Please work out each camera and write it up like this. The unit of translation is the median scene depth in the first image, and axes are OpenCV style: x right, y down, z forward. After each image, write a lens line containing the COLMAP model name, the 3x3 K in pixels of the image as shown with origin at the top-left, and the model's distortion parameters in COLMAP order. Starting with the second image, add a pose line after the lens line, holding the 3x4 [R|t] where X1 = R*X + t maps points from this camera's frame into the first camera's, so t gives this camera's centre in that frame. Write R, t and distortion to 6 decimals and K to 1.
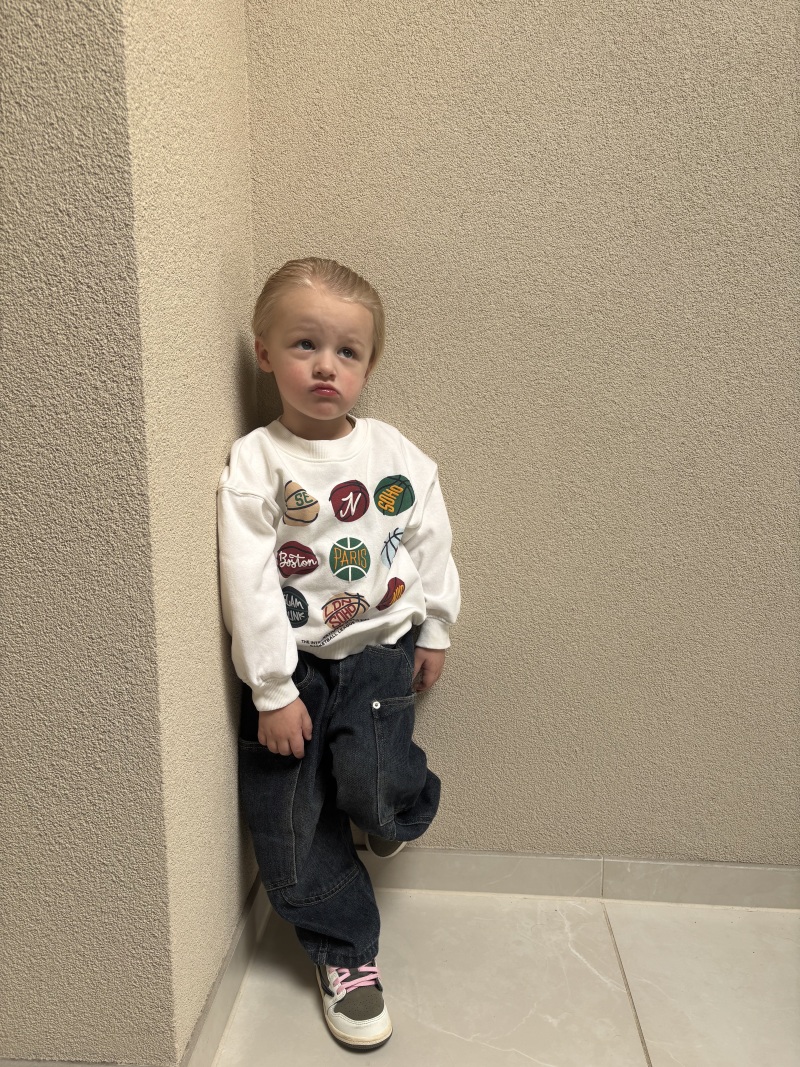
lens RADIAL K [[798.2, 0, 399.3], [0, 798.2, 538.0], [0, 0, 1]] dist [0.023796, -0.035158]
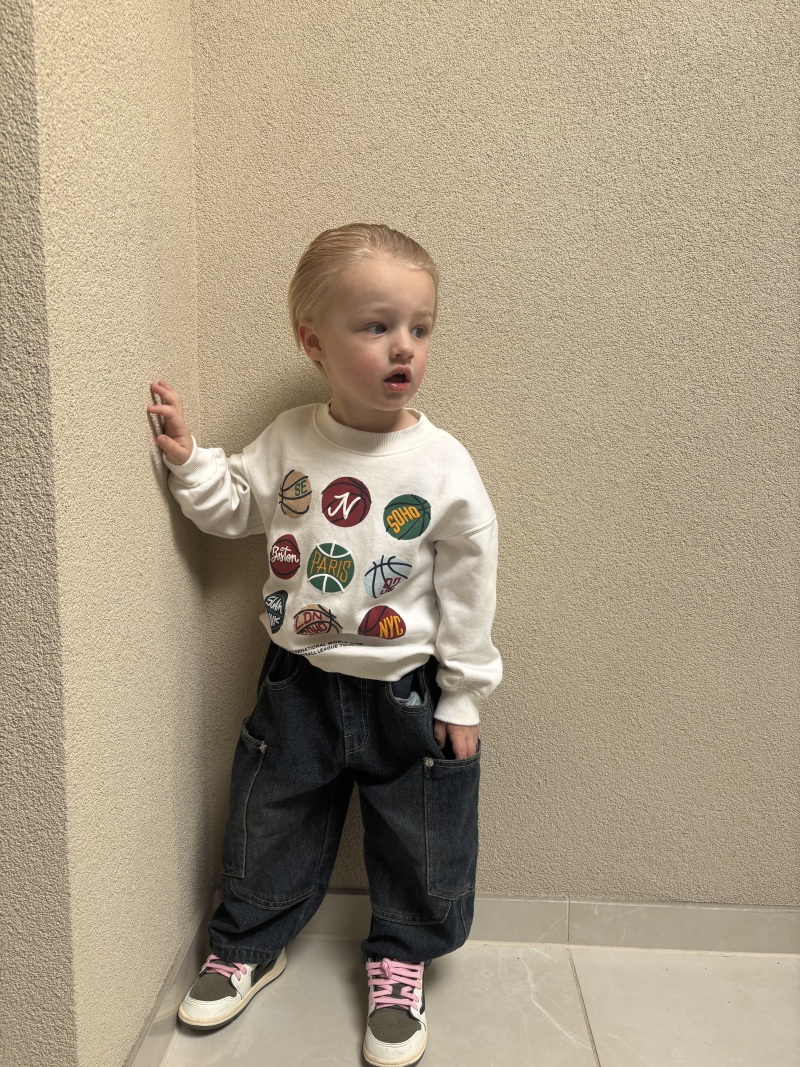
lens RADIAL K [[798.2, 0, 402.6], [0, 798.2, 531.7], [0, 0, 1]] dist [0.023796, -0.035158]
pose [[0.999549, 0.004498, 0.029689, 0.035647], [-0.003067, 0.998839, -0.048069, 0.020149], [-0.029871, 0.047956, 0.998403, 0.062909]]
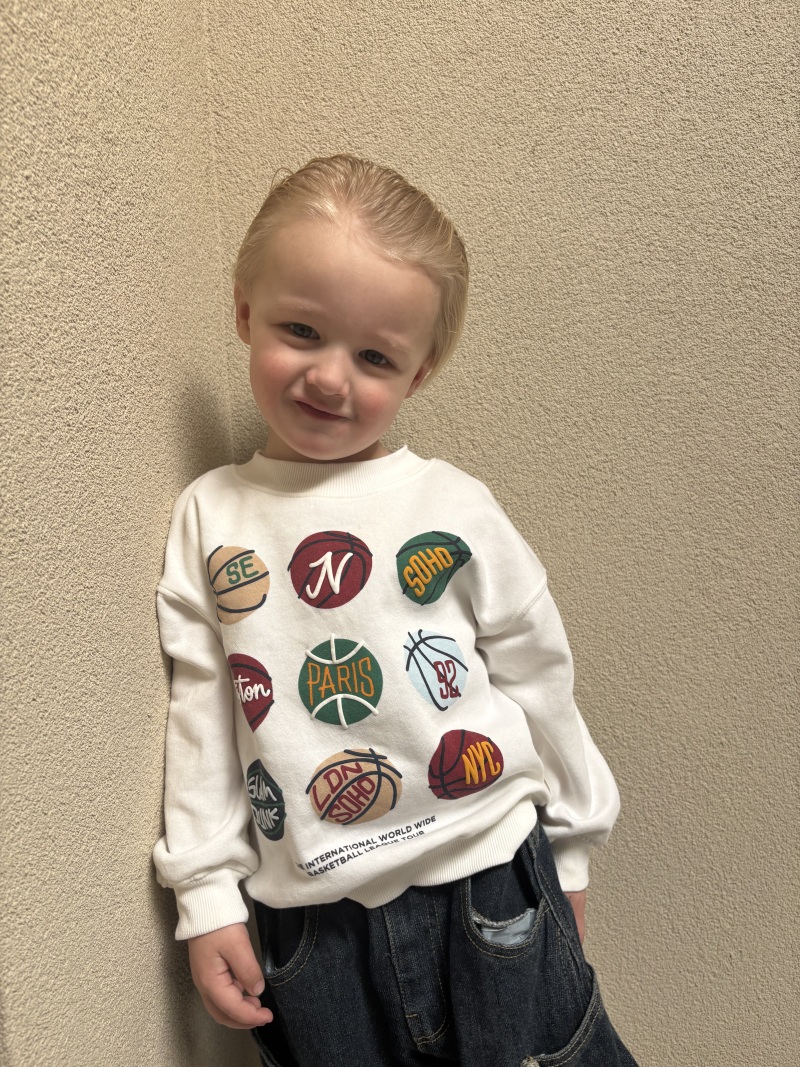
lens RADIAL K [[798.2, 0, 401.1], [0, 798.2, 541.8], [0, 0, 1]] dist [0.023796, -0.035158]
pose [[0.998844, -0.031998, -0.035868, -0.016383], [0.030873, 0.999027, -0.031490, -0.066629], [0.036841, 0.030346, 0.998860, 0.355179]]
